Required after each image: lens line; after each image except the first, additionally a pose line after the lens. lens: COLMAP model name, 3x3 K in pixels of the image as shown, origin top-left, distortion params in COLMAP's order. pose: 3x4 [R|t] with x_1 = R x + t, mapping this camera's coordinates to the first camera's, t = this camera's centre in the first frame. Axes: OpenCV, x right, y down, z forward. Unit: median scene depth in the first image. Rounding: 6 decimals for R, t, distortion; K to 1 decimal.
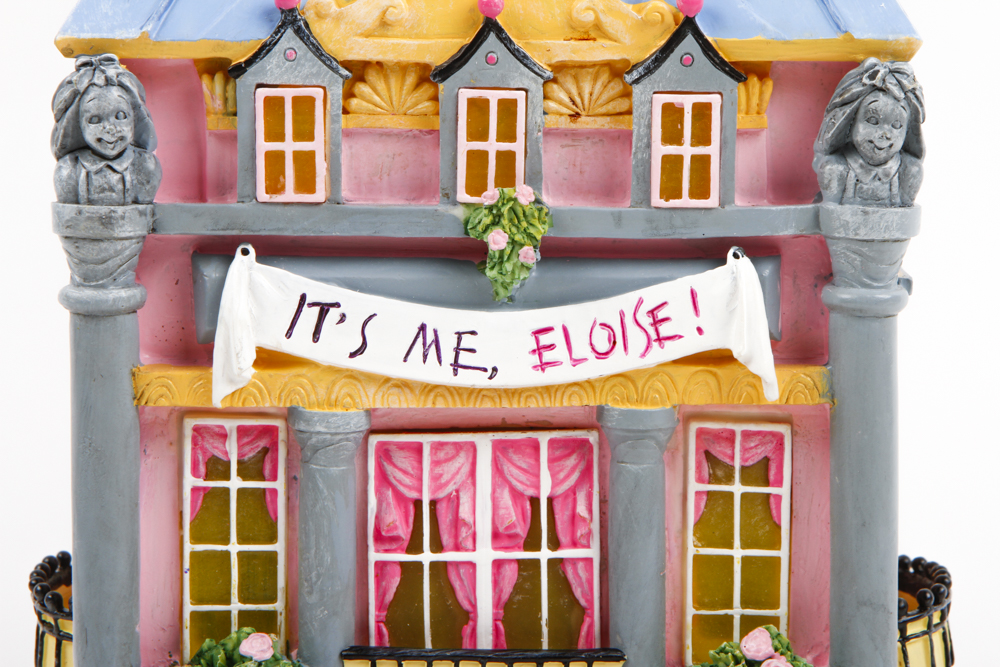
lens RADIAL K [[3224.8, 0, 517.9], [0, 3224.8, 332.9], [0, 0, 1]] dist [0.385732, 0.000000]
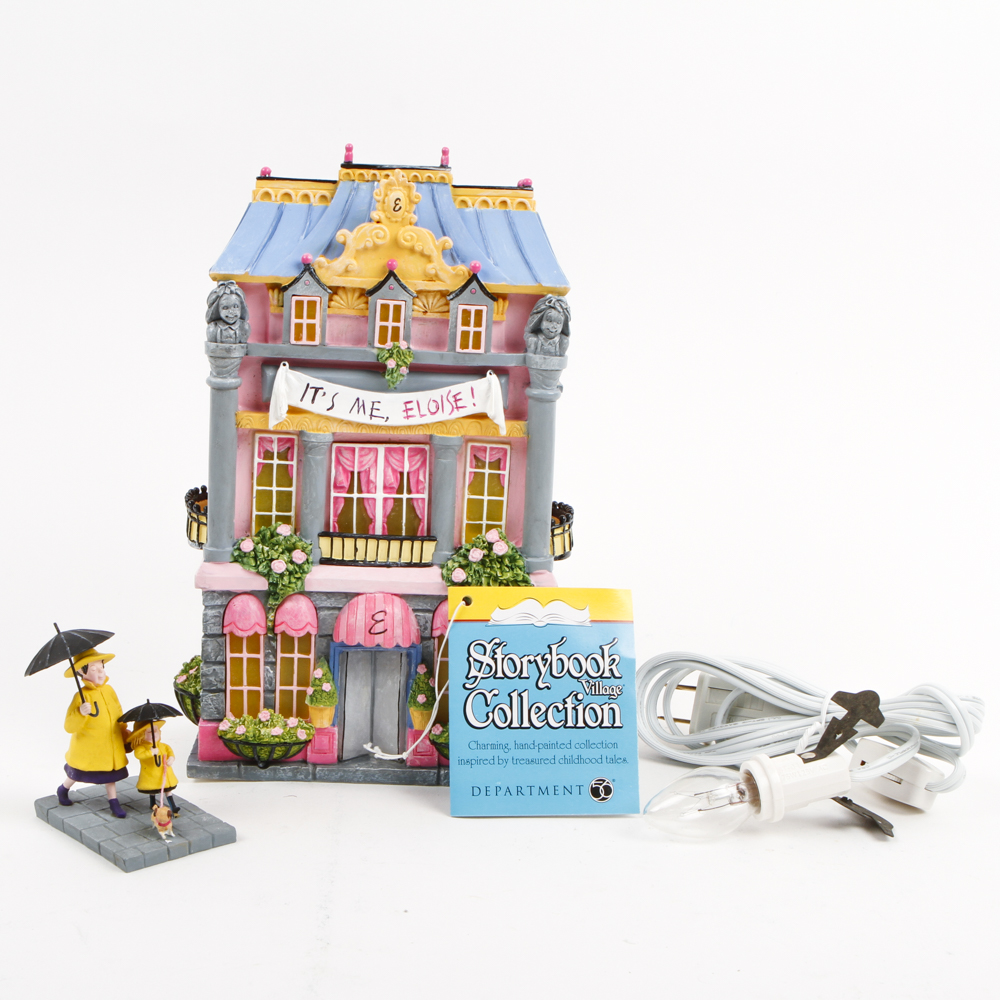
lens RADIAL K [[1899.0, 0, 419.9], [0, 1899.0, 521.0], [0, 0, 1]] dist [-0.101064, 0.000000]
pose [[0.998436, 0.032986, 0.045142, -0.044027], [-0.036592, 0.995998, 0.081538, -0.027812], [-0.042272, -0.083063, 0.995647, -0.399312]]
